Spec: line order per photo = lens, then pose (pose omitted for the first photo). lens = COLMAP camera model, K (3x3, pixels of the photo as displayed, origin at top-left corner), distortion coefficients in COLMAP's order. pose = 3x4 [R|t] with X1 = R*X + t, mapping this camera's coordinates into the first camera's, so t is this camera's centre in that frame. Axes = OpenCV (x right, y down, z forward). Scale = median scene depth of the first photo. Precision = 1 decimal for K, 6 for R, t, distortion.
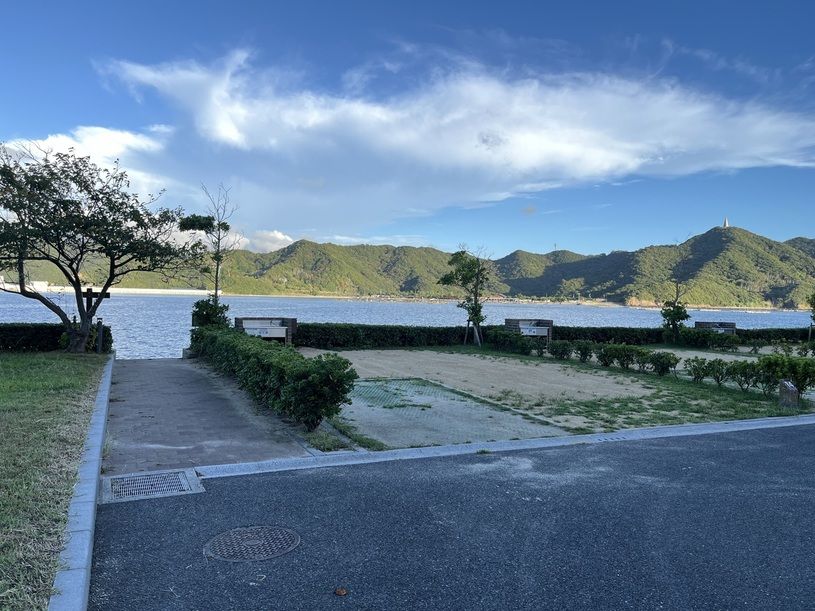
lens RADIAL K [[612.6, 0, 407.5], [0, 612.6, 305.5], [0, 0, 1]] dist [0.081494, -0.093945]
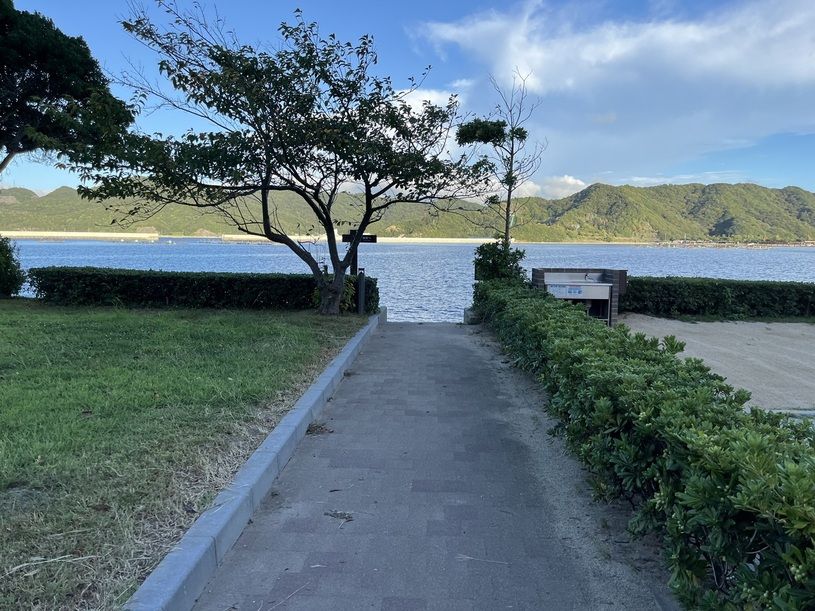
lens RADIAL K [[612.6, 0, 407.5], [0, 612.6, 305.5], [0, 0, 1]] dist [0.081494, -0.093945]
pose [[0.894003, 0.035233, -0.446674, -0.102529], [0.003253, 0.996367, 0.085102, 0.002015], [0.448050, -0.077535, 0.890640, 0.342791]]
